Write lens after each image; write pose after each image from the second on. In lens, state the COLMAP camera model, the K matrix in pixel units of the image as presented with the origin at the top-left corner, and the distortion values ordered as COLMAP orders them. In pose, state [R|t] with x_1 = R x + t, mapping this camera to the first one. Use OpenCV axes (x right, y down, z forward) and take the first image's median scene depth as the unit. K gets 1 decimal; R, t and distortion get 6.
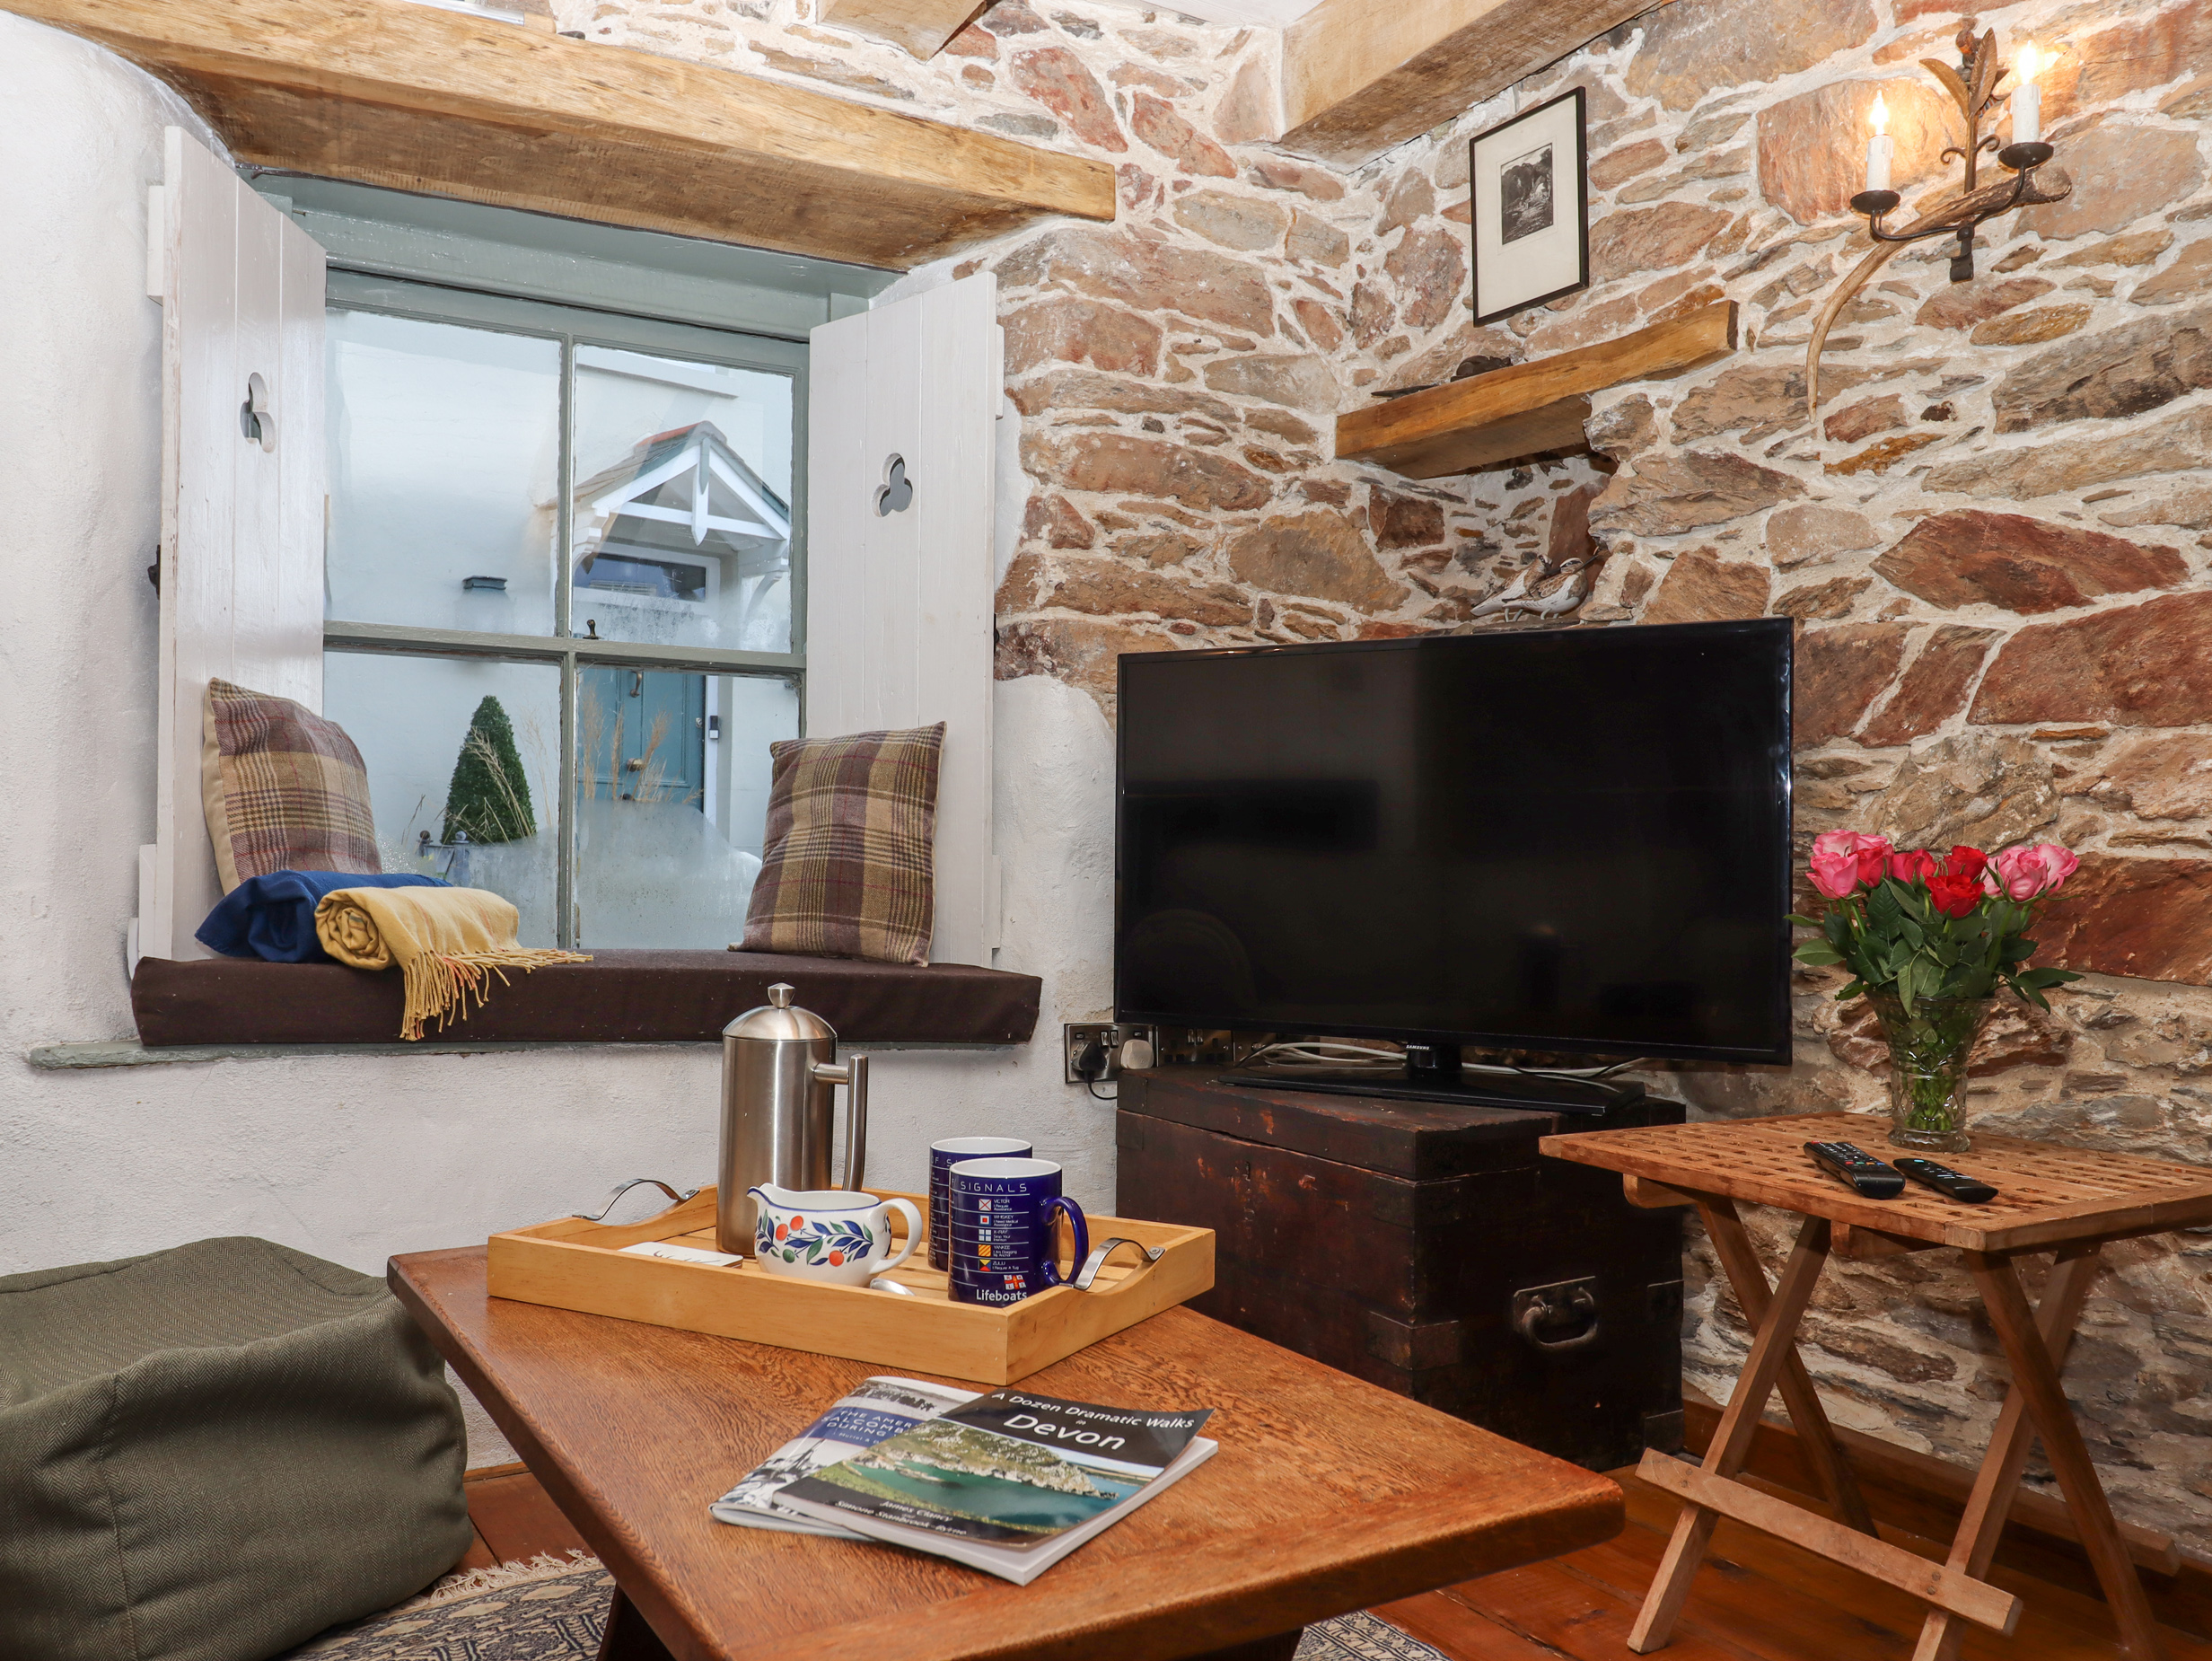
lens RADIAL K [[1720.4, 0, 1106.0], [0, 1720.4, 830.5], [0, 0, 1]] dist [0.013882, -0.011666]
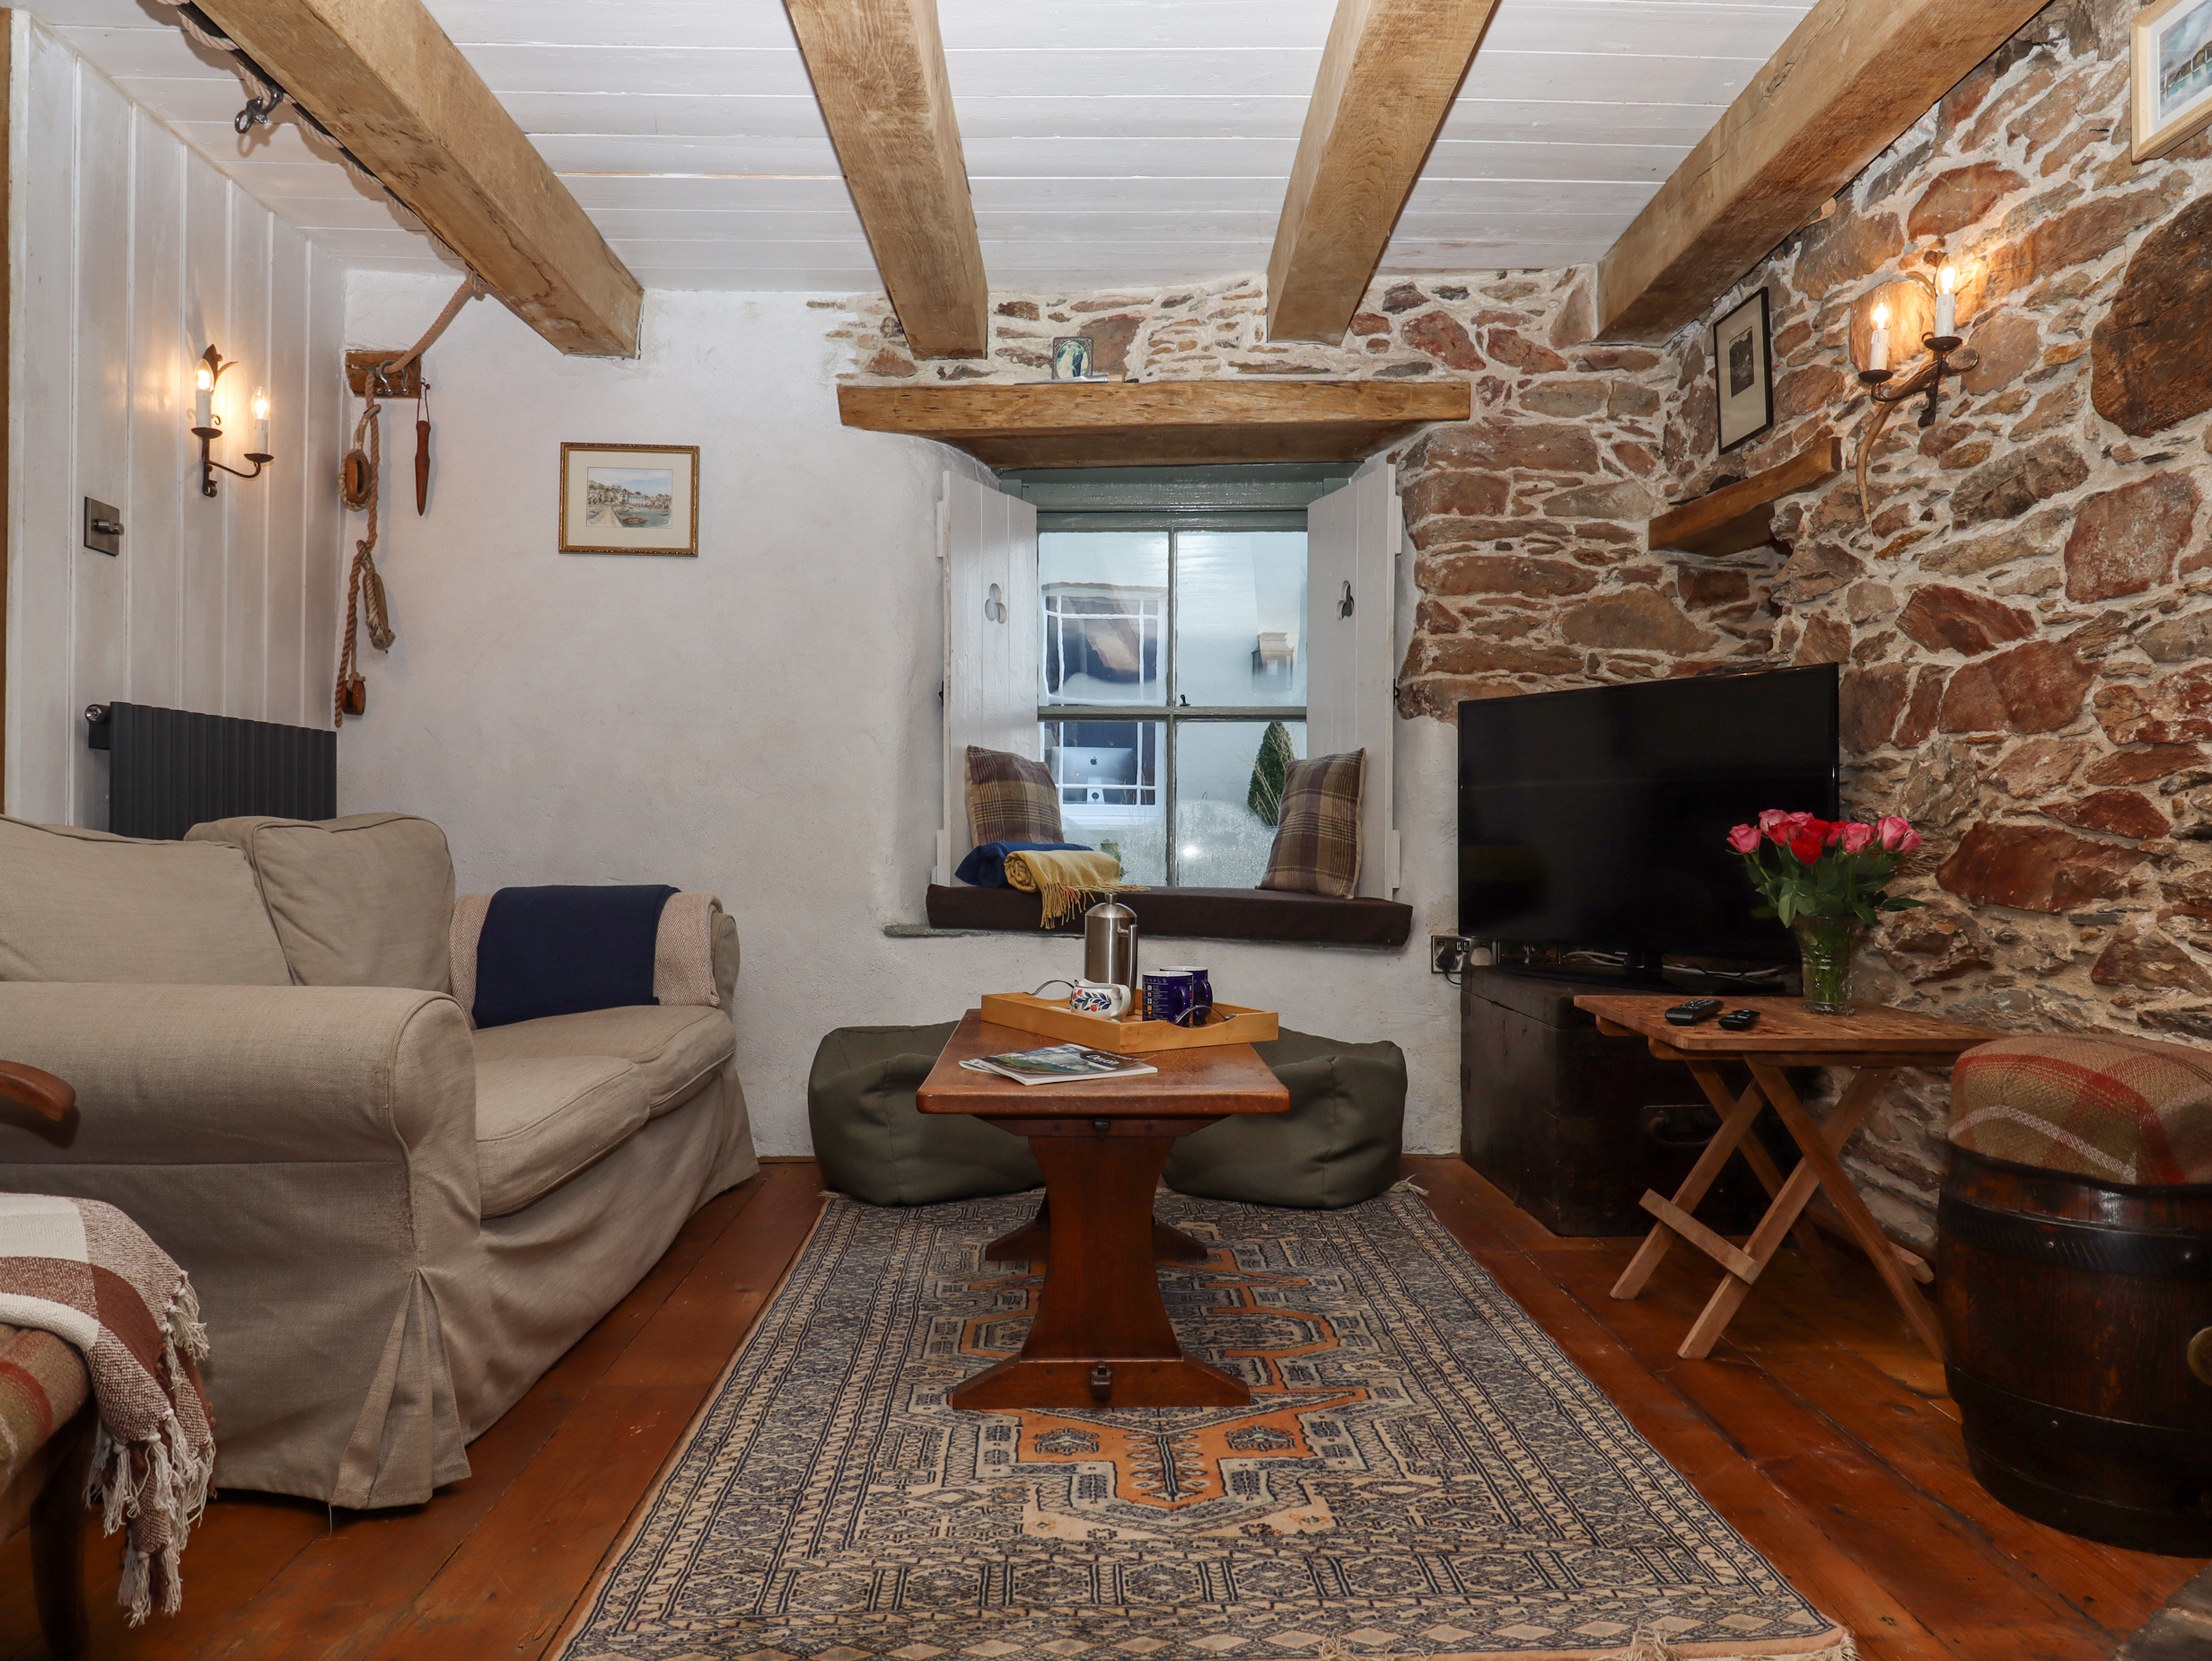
lens RADIAL K [[1476.7, 0, 1106.0], [0, 1476.7, 830.5], [0, 0, 1]] dist [0.004944, -0.000069]
pose [[0.860358, -0.010205, -0.509588, 0.424343], [0.018178, 0.999778, 0.010670, -0.004945], [0.509366, -0.018443, 0.860352, -0.336208]]
